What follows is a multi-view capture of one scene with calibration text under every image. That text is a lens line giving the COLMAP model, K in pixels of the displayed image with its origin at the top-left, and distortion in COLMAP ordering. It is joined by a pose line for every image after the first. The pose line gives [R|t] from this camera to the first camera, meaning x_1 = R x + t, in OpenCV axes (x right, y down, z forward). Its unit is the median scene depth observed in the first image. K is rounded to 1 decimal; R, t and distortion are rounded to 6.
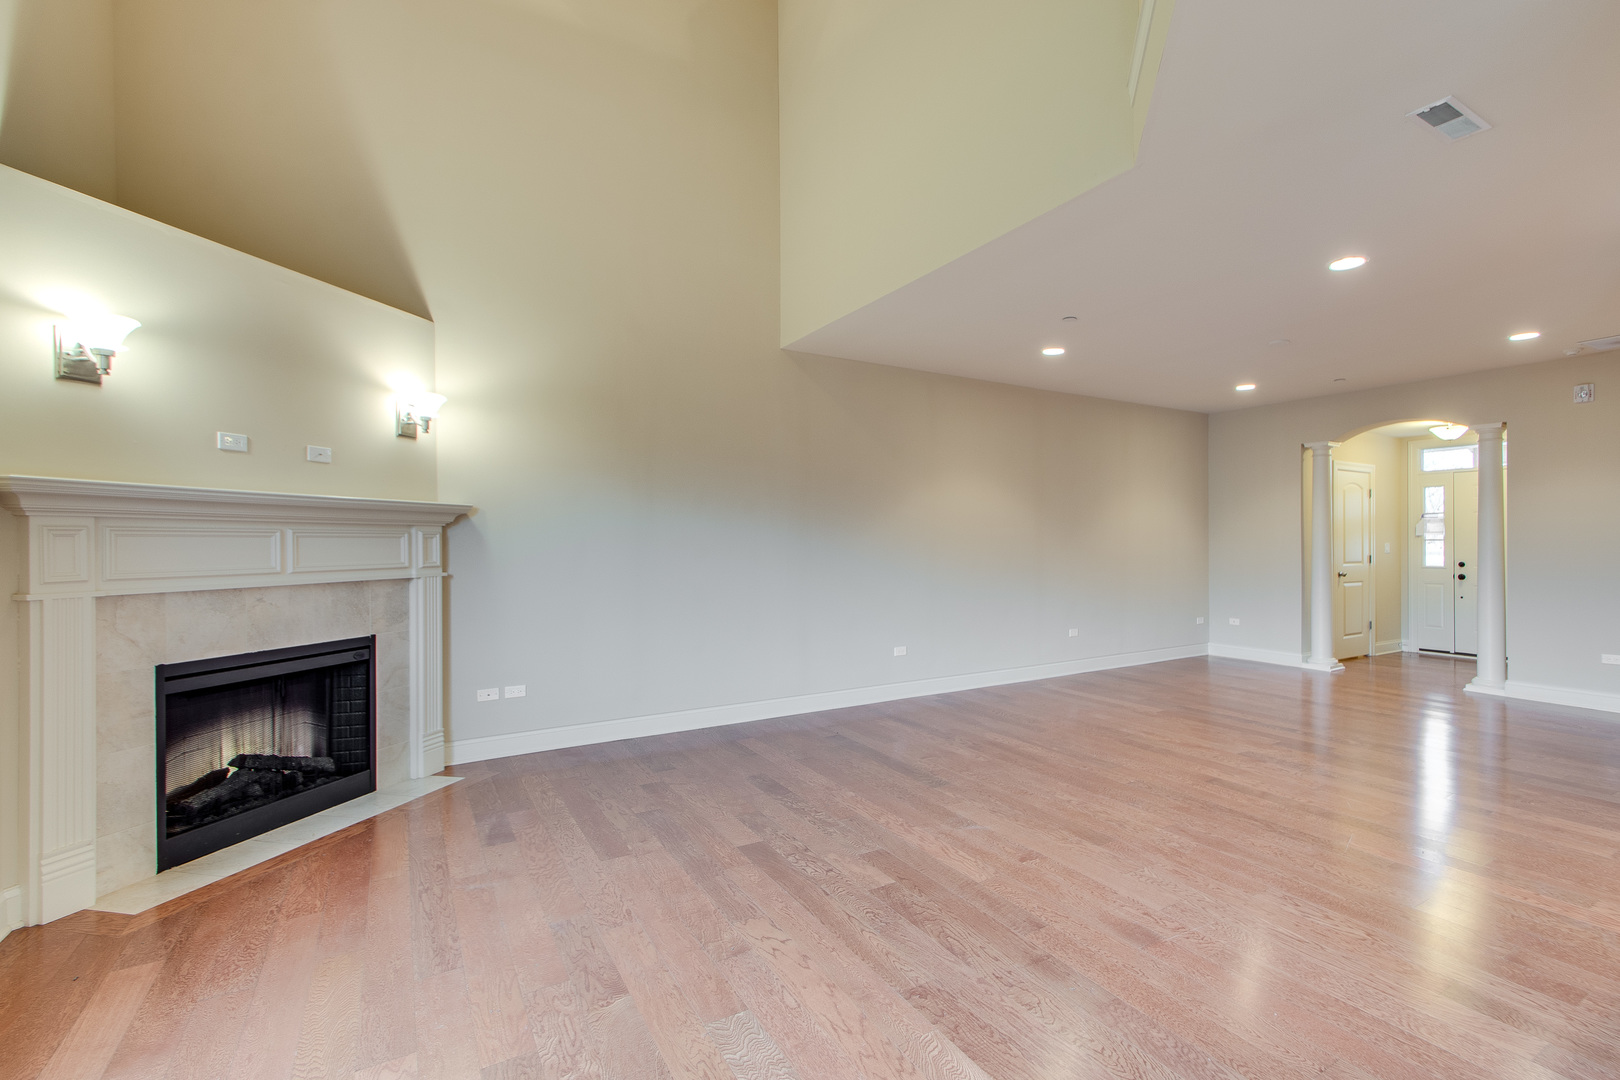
lens RADIAL K [[713.8, 0, 840.4], [0, 713.8, 547.1], [0, 0, 1]] dist [0.013884, -0.002179]
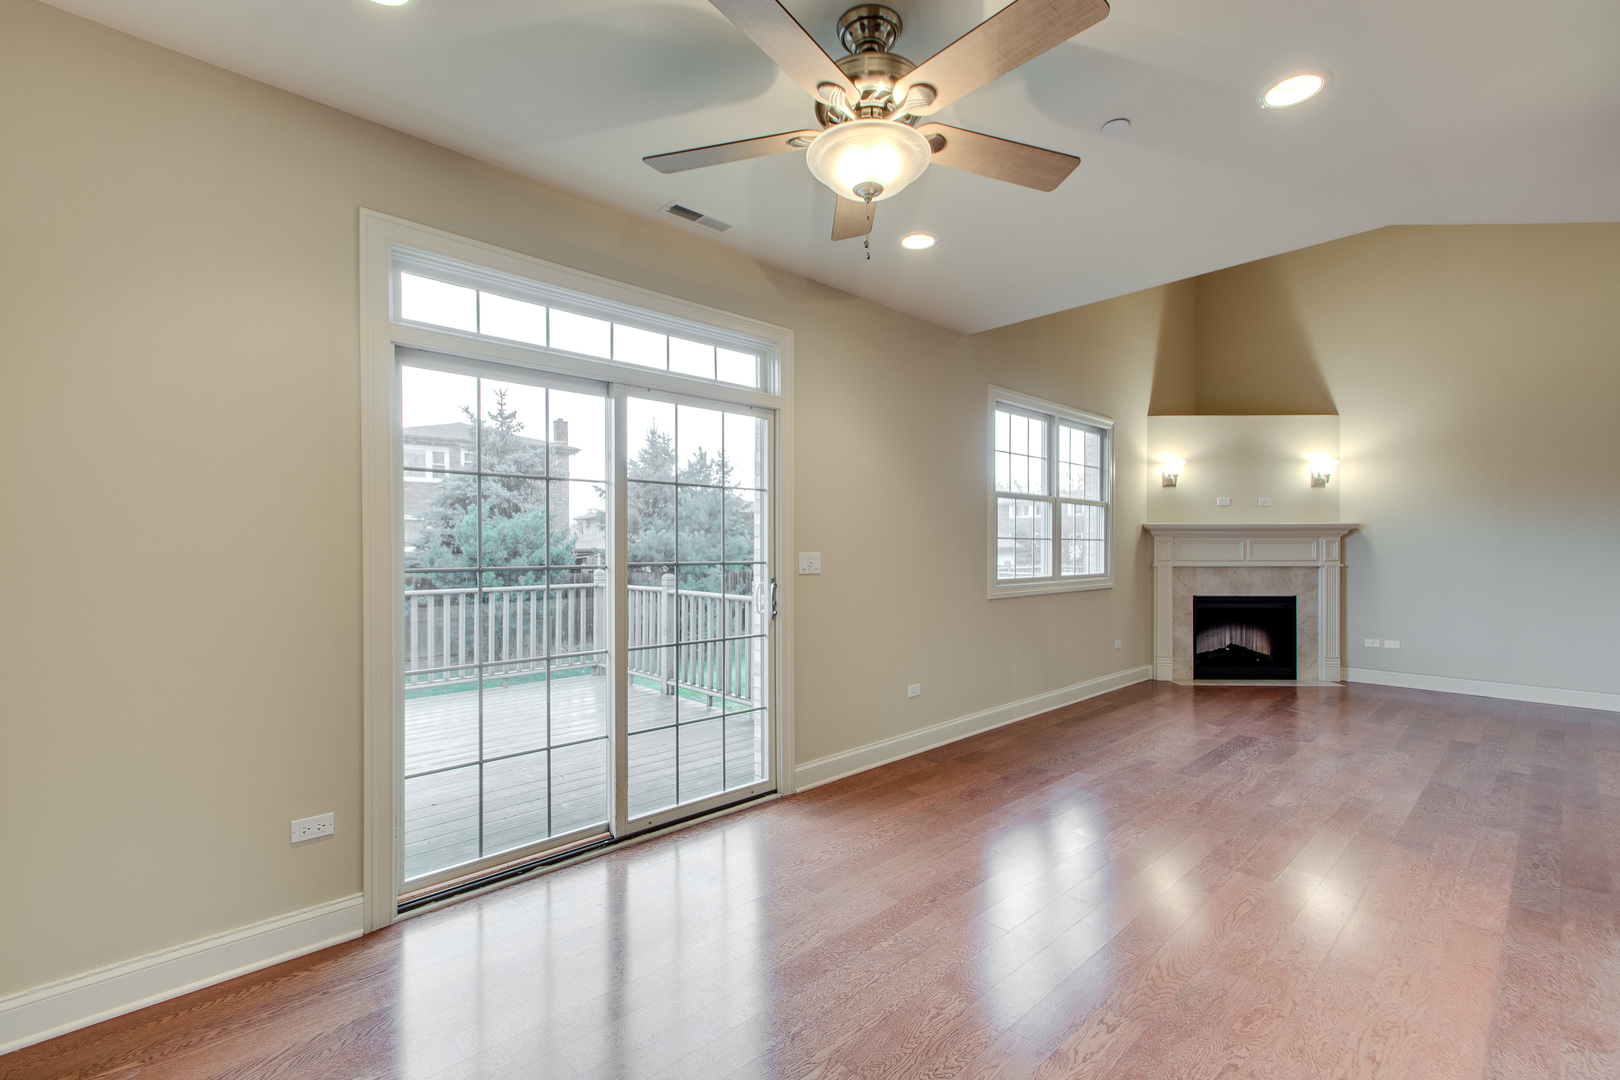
lens RADIAL K [[713.8, 0, 814.6], [0, 713.8, 549.4], [0, 0, 1]] dist [0.013884, -0.002179]
pose [[0.176806, 0.016831, -0.984102, 0.933989], [-0.004912, 0.999856, 0.016218, -0.021429], [0.984233, 0.001966, 0.176864, -0.539966]]
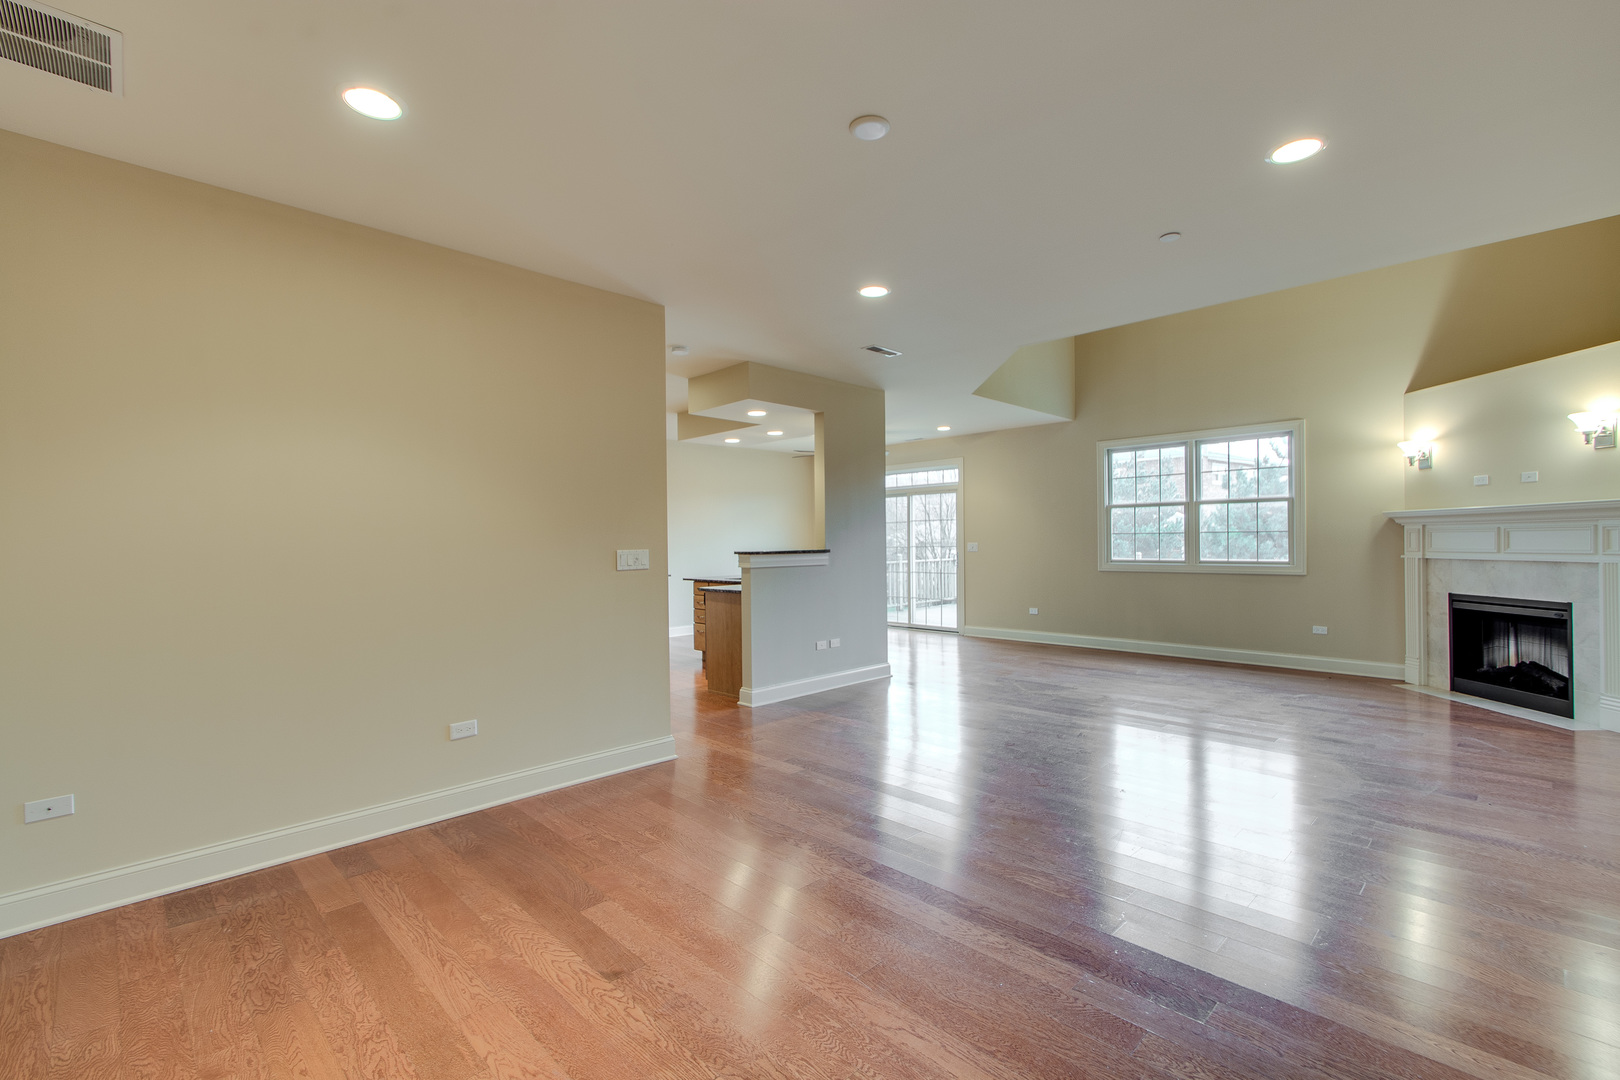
lens RADIAL K [[713.8, 0, 820.2], [0, 713.8, 546.2], [0, 0, 1]] dist [0.013884, -0.002179]
pose [[-0.980510, 0.026765, -0.194639, 0.967994], [0.024972, 0.999620, 0.011660, -0.033250], [0.194877, 0.006572, -0.980806, 2.029111]]
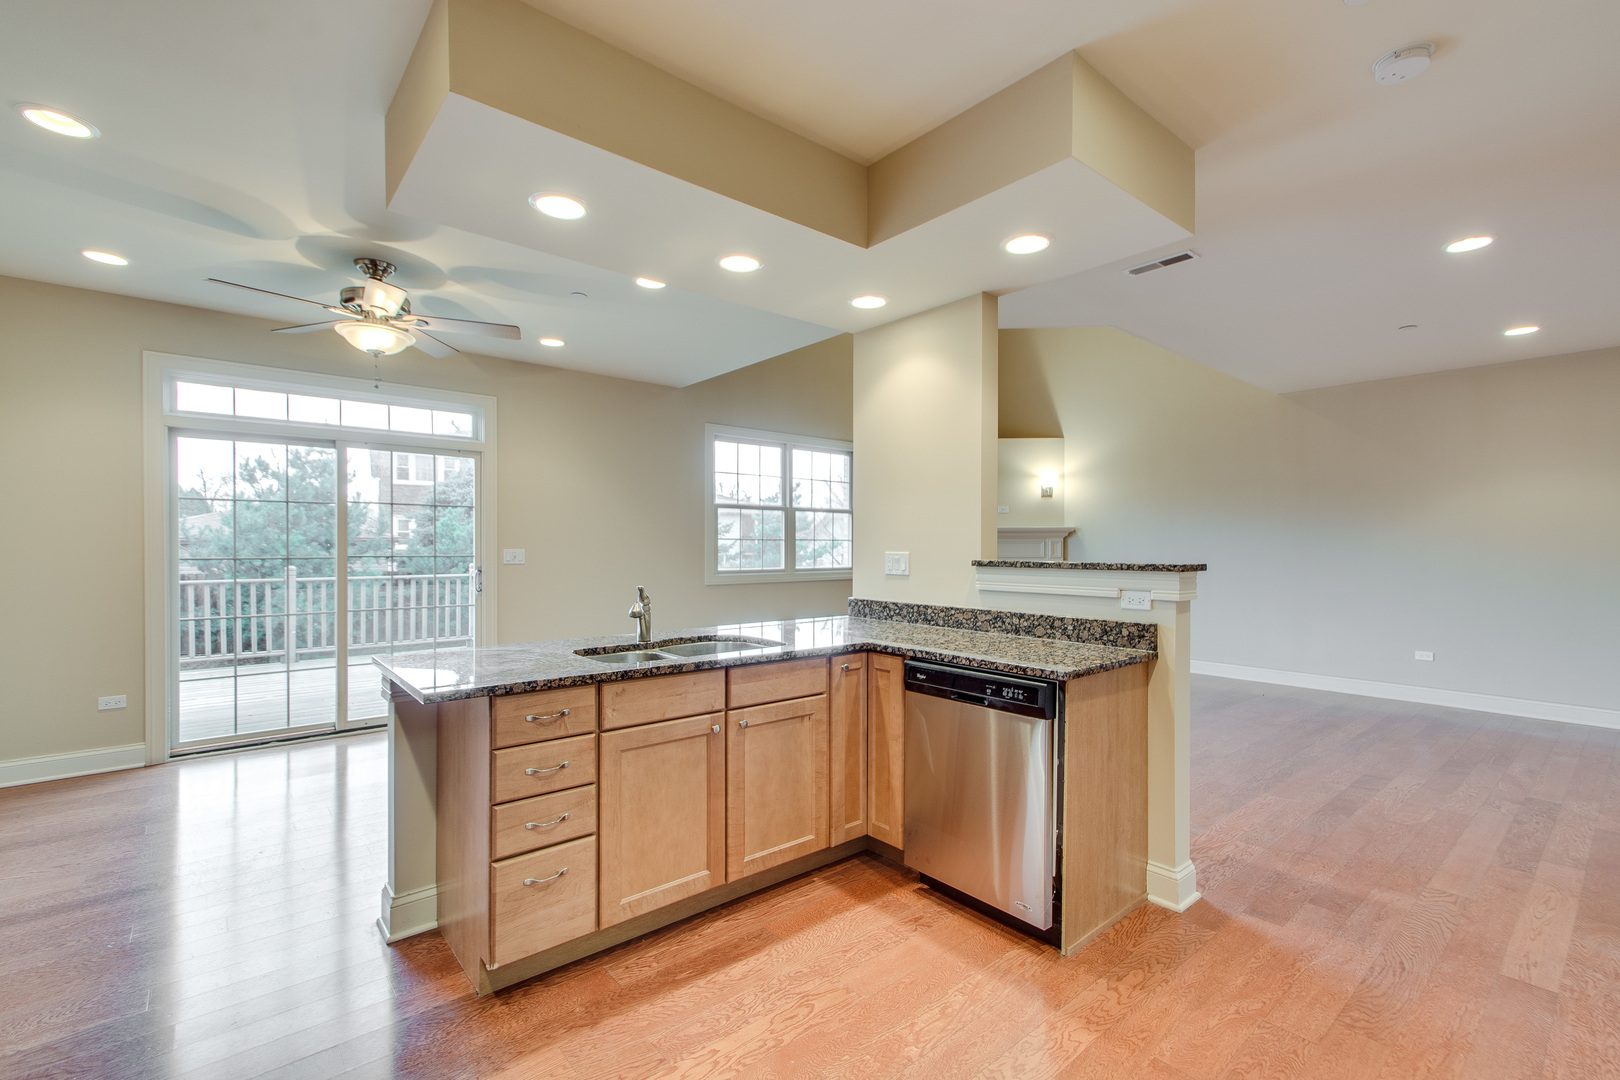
lens RADIAL K [[713.8, 0, 817.1], [0, 713.8, 554.7], [0, 0, 1]] dist [0.013884, -0.002179]
pose [[0.123710, 0.027118, -0.991948, 1.468495], [-0.007131, 0.999625, 0.026438, -0.032988], [0.992293, 0.003803, 0.123857, 0.067776]]
